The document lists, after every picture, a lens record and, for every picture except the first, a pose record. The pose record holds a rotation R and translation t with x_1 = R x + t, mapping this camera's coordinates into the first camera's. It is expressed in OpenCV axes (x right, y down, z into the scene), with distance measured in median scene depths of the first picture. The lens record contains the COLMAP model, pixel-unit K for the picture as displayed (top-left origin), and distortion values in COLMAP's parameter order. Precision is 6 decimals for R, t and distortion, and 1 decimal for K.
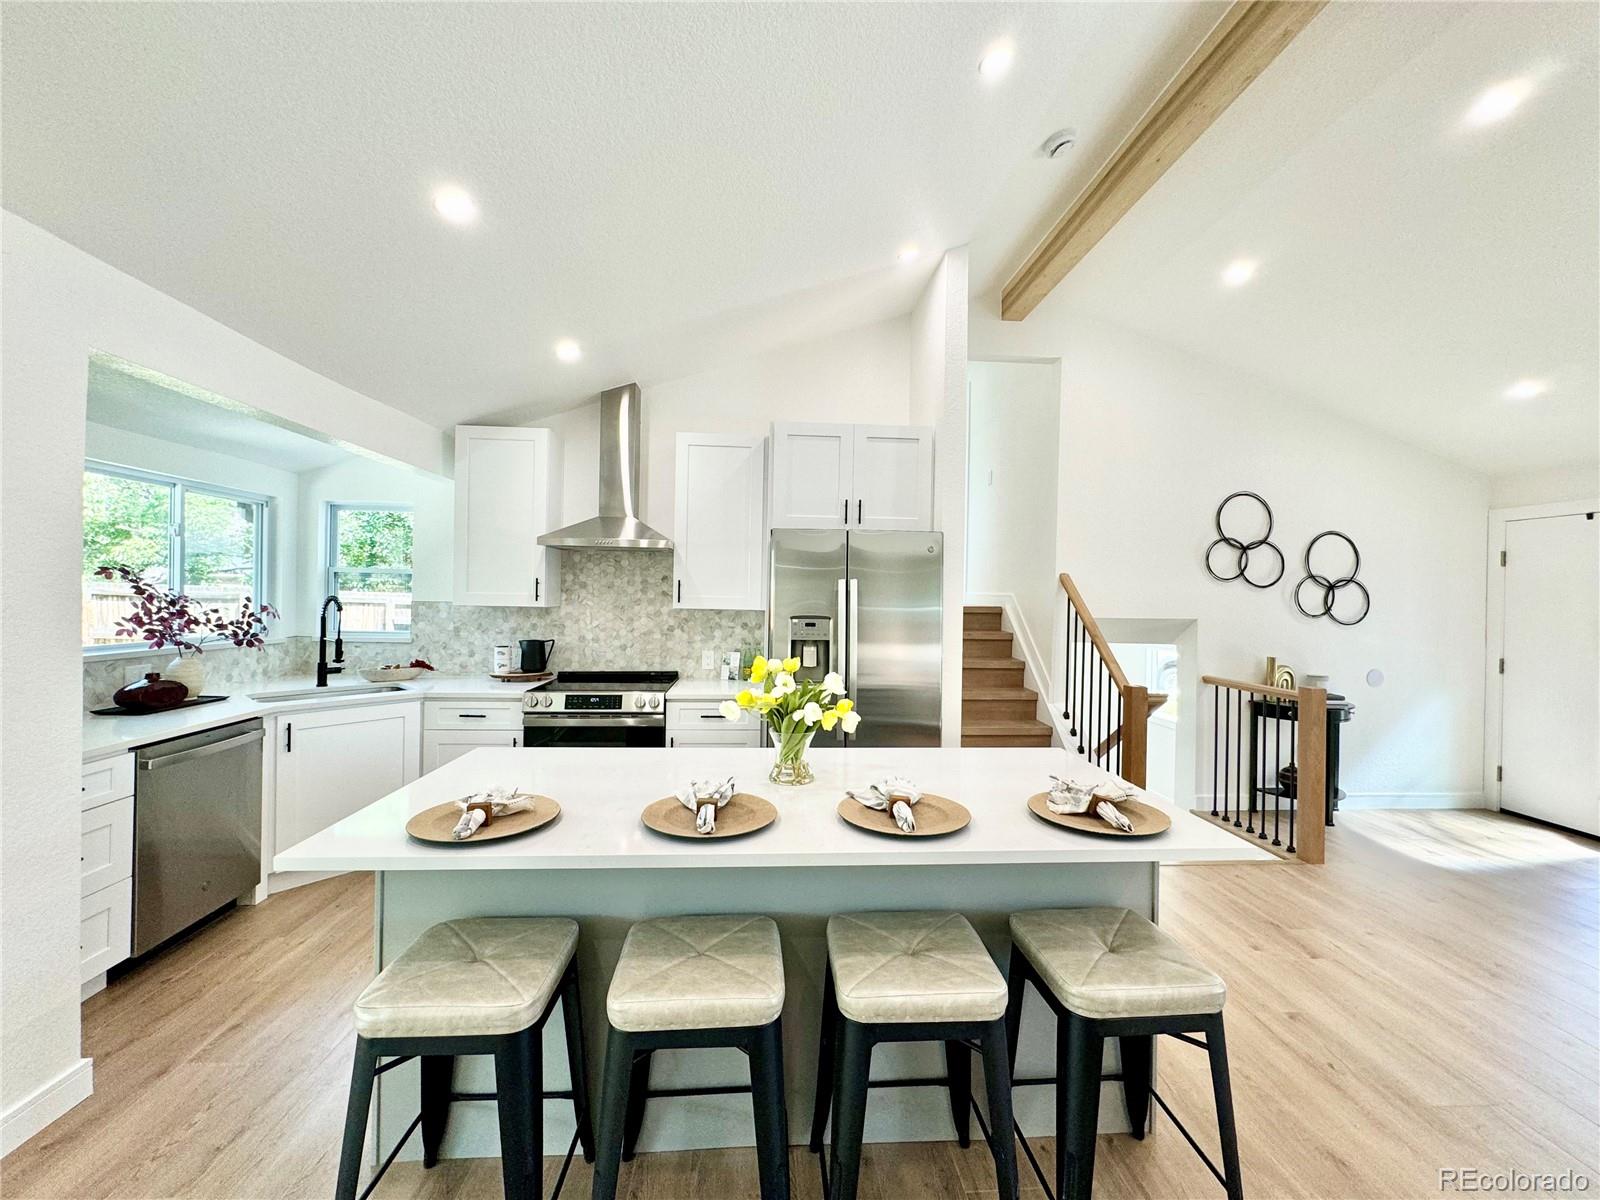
lens RADIAL K [[637.0, 0, 800.8], [0, 637.0, 594.7], [0, 0, 1]] dist [-0.002113, 0.000476]
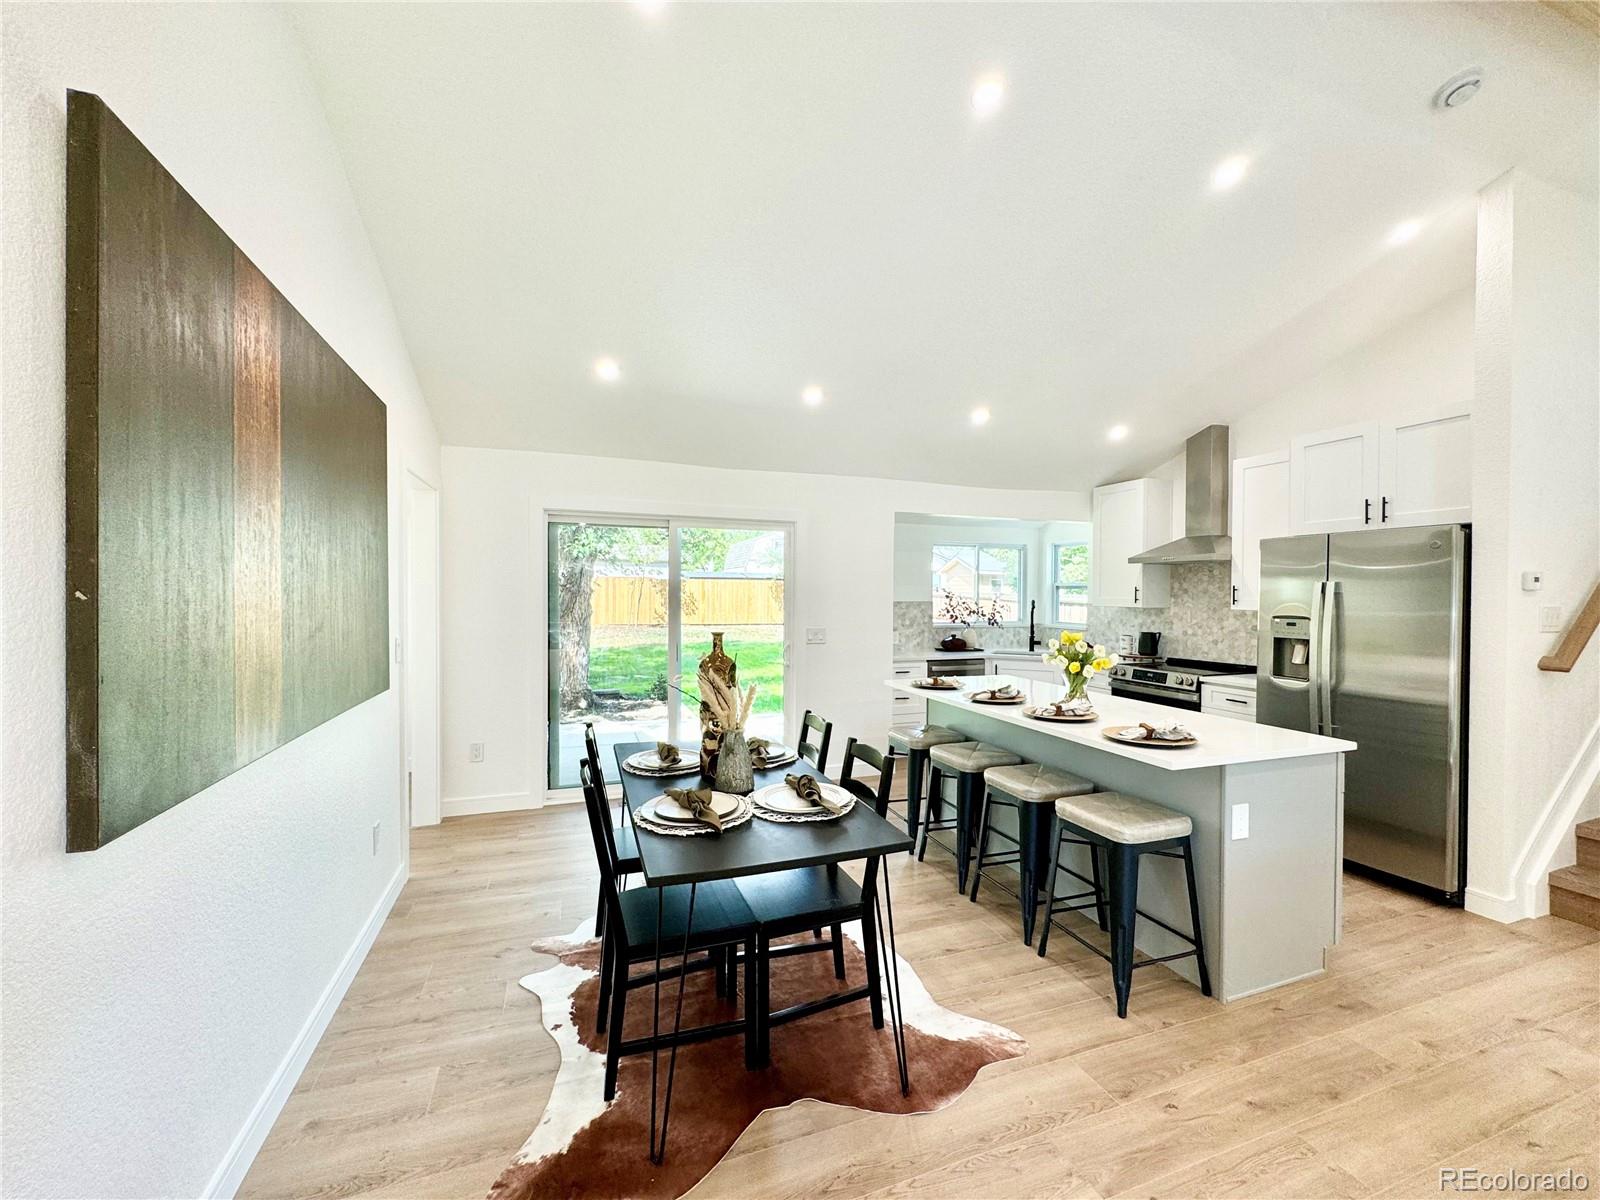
lens RADIAL K [[637.0, 0, 801.4], [0, 637.0, 596.9], [0, 0, 1]] dist [-0.002113, 0.000476]
pose [[0.273274, -0.008410, -0.961900, 0.669207], [-0.002500, 0.999952, -0.009453, 0.010051], [0.961933, 0.004988, 0.273240, -0.083190]]
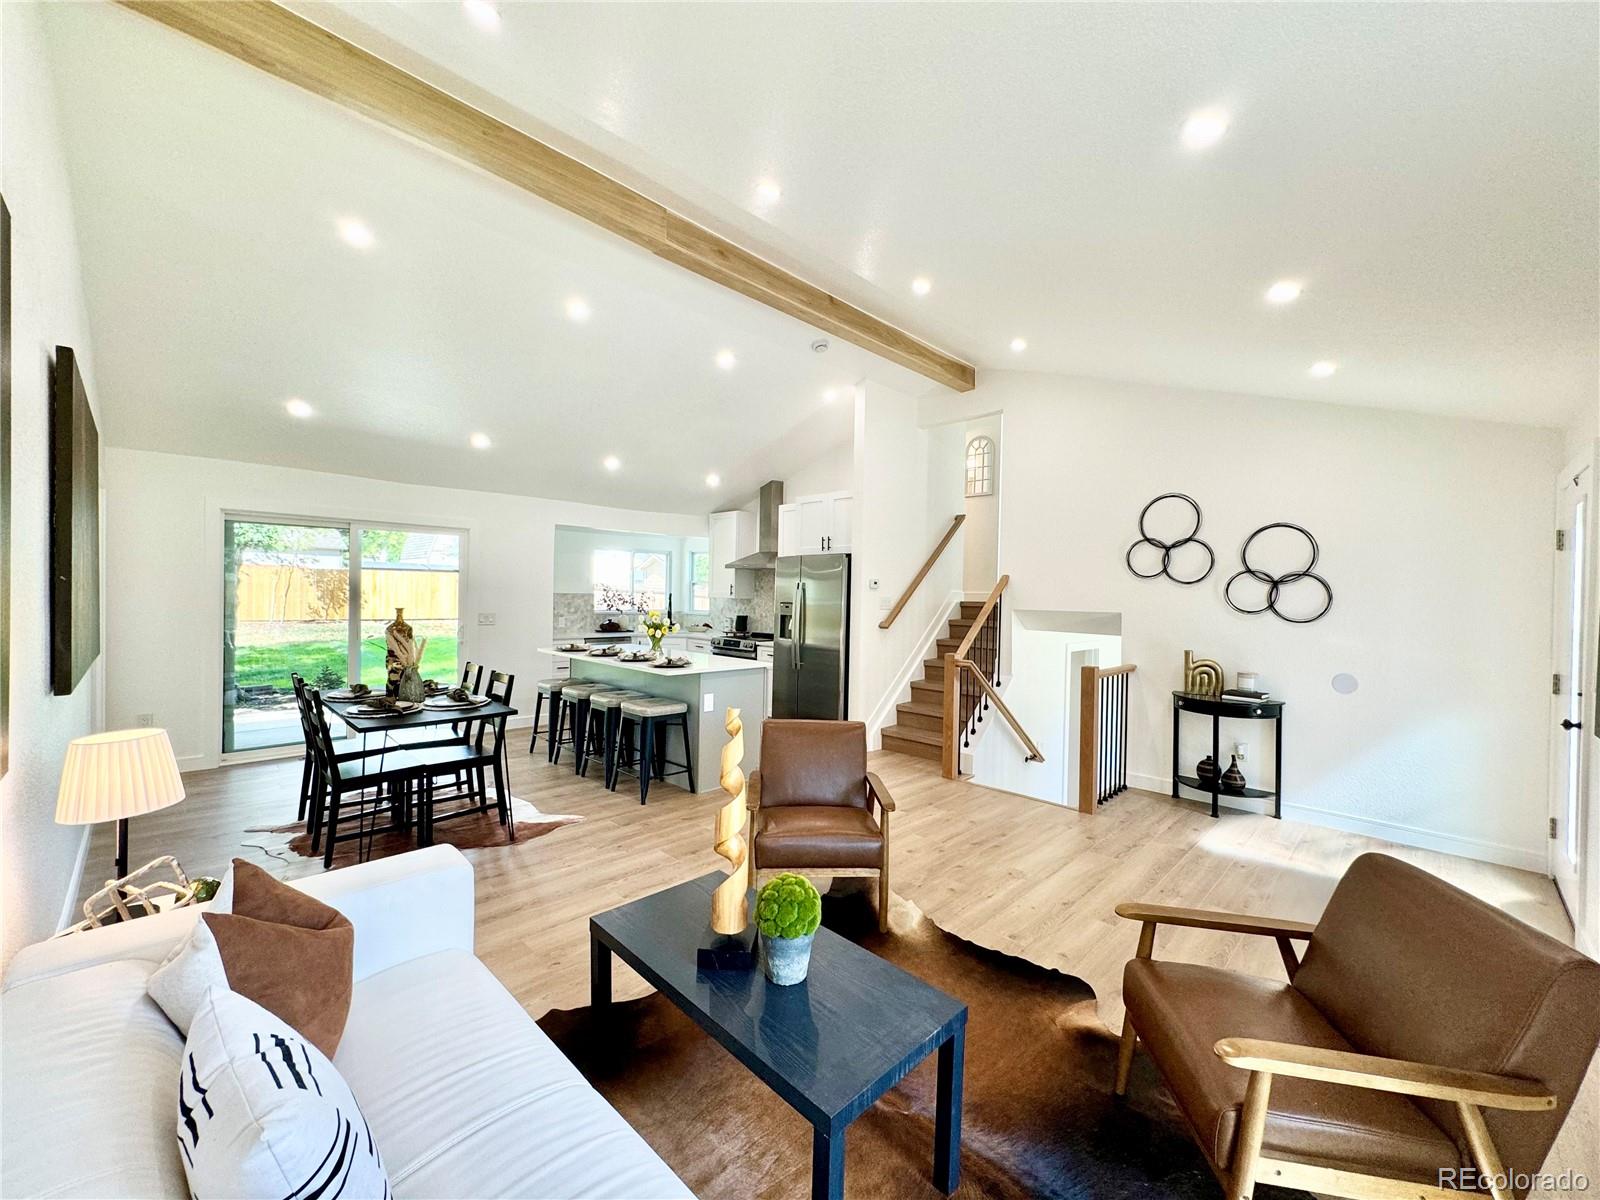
lens RADIAL K [[637.0, 0, 798.5], [0, 637.0, 596.5], [0, 0, 1]] dist [-0.002113, 0.000476]
pose [[0.655283, 0.000235, -0.755383, 1.171736], [-0.007826, 0.999948, -0.006478, 0.022833], [0.755343, 0.010157, 0.655251, -0.167035]]
